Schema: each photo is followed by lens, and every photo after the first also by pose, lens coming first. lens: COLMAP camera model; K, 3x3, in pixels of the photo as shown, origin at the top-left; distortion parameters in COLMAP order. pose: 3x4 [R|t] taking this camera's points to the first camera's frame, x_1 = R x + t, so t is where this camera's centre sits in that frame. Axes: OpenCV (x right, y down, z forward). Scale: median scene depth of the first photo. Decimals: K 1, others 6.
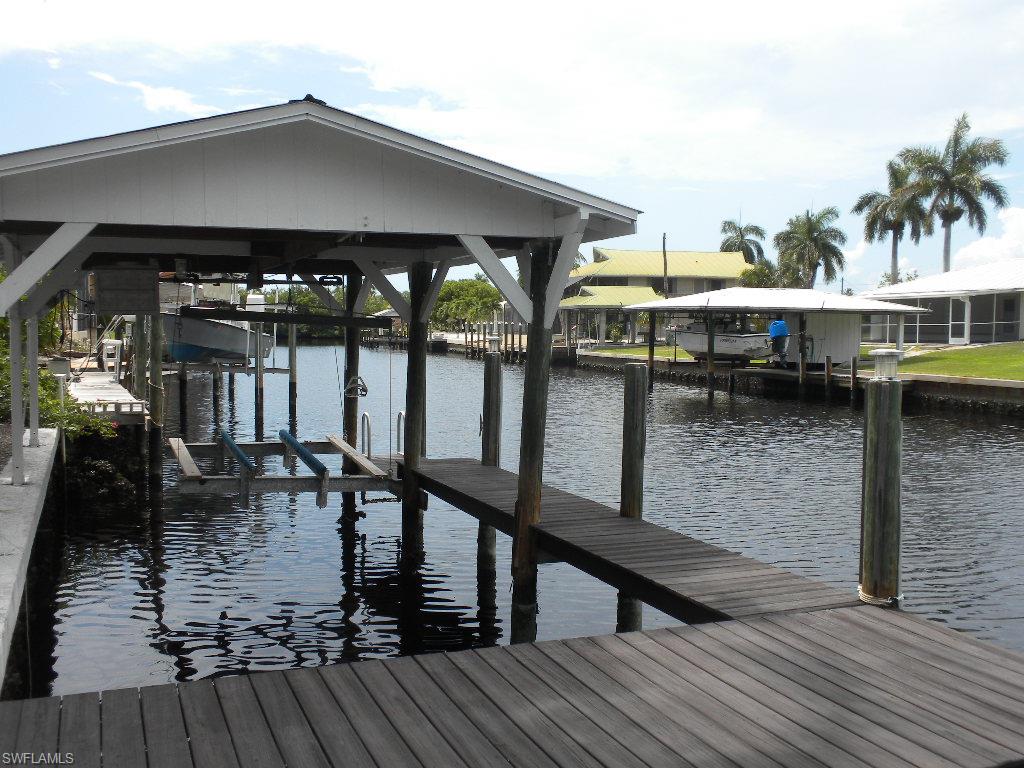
lens RADIAL K [[1106.2, 0, 512.0], [0, 1106.2, 384.0], [0, 0, 1]] dist [-0.002033, 0.005153]
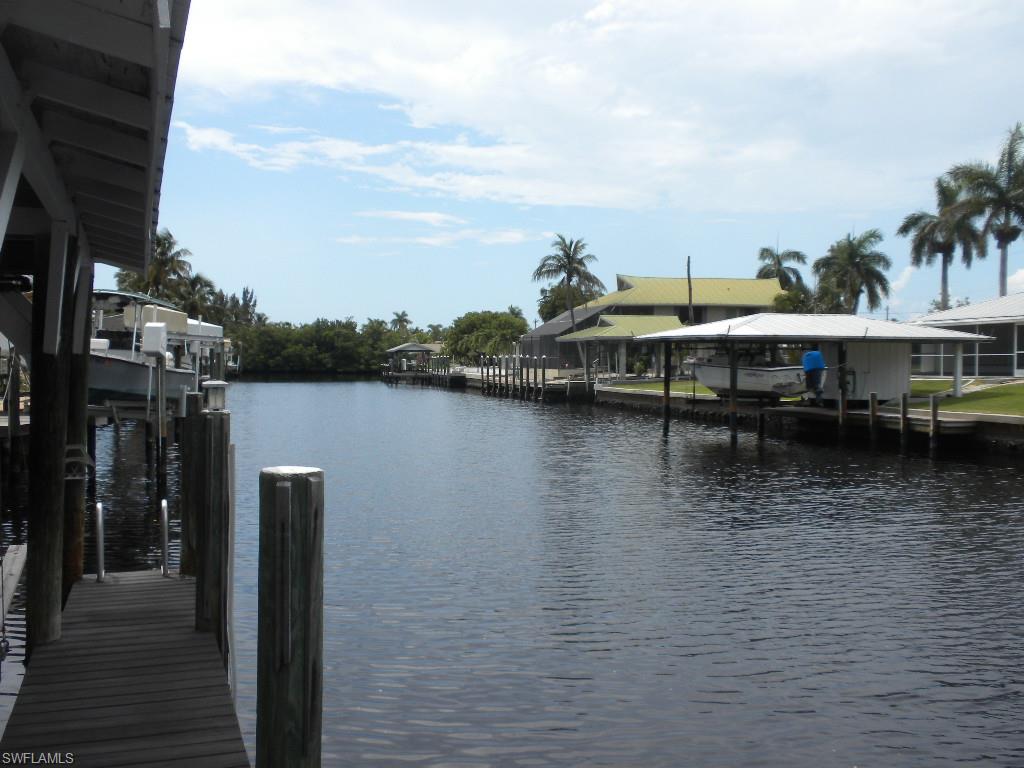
lens RADIAL K [[1067.8, 0, 512.0], [0, 1067.8, 384.0], [0, 0, 1]] dist [-0.004990, -0.019898]
pose [[0.998817, -0.005600, -0.048308, 0.031854], [0.004174, 0.999554, -0.029576, -0.005633], [0.048452, 0.029339, 0.998395, 0.110247]]
